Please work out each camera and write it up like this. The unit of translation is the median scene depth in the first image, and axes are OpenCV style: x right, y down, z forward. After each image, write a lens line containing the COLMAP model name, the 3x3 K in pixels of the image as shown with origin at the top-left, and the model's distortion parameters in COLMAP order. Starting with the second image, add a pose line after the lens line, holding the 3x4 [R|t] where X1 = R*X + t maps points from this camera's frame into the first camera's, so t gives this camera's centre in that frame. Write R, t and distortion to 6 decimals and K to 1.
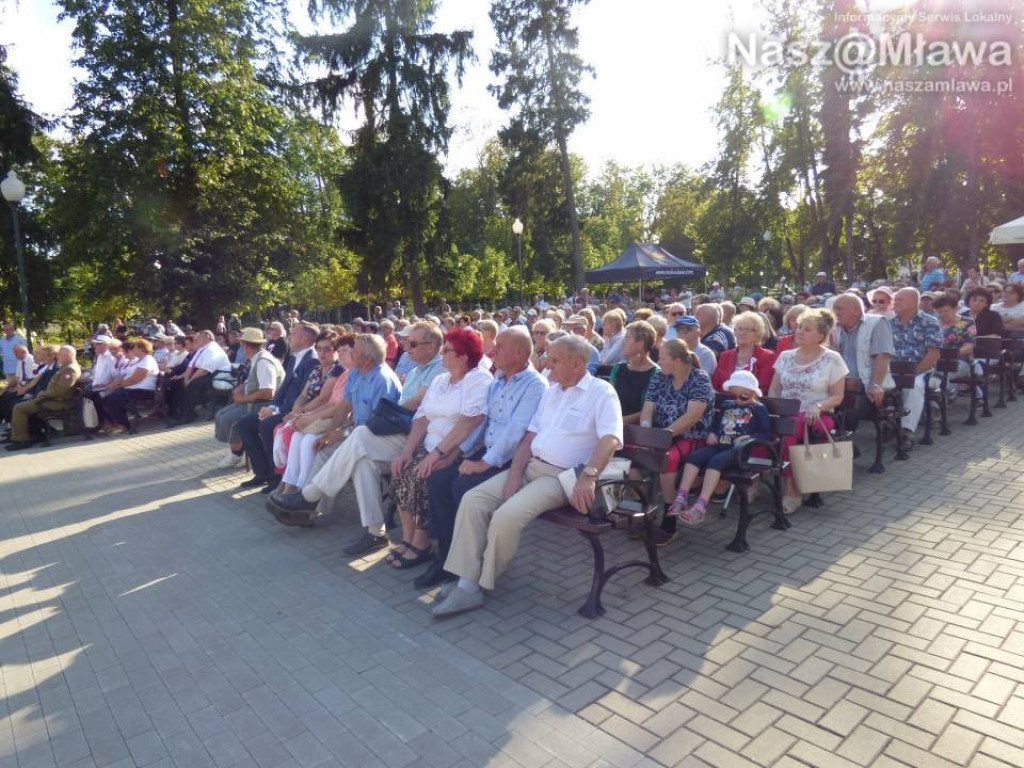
lens RADIAL K [[681.4, 0, 510.8], [0, 681.4, 381.8], [0, 0, 1]] dist [-0.018773, -0.004681]
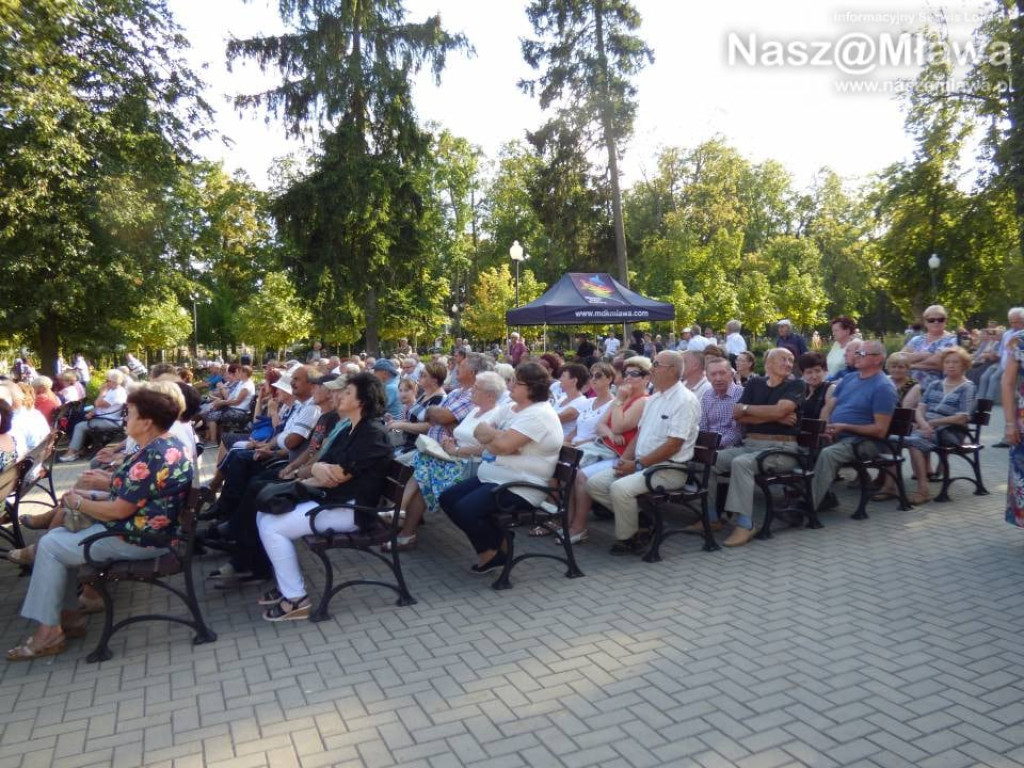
lens RADIAL K [[777.8, 0, 512.0], [0, 777.8, 384.0], [0, 0, 1]] dist [-0.010976, -0.004208]
pose [[0.957169, 0.048481, -0.285441, 0.319771], [-0.062632, 0.997209, -0.040651, -0.037540], [0.282674, 0.056787, 0.957534, 0.144238]]
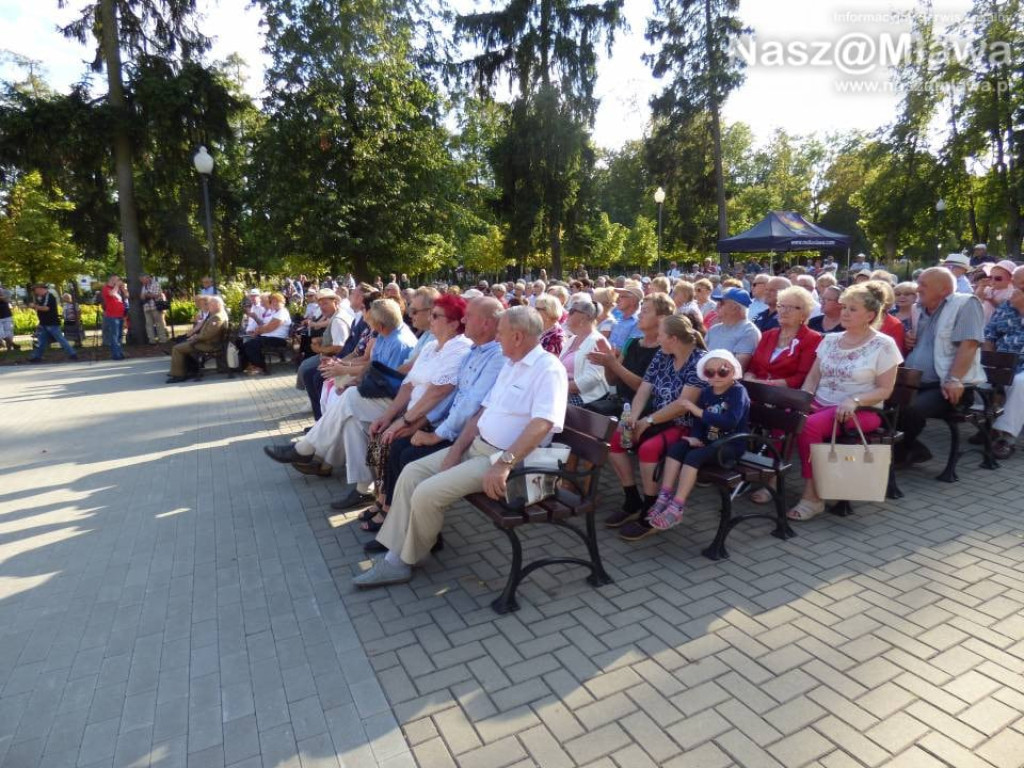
lens RADIAL K [[621.4, 0, 511.3], [0, 621.4, 382.7], [0, 0, 1]] dist [-0.005308, -0.000884]
pose [[0.968708, 0.068212, -0.238647, 0.041662], [-0.052193, 0.995979, 0.072815, -0.003922], [0.242654, -0.058081, 0.968373, 0.026466]]
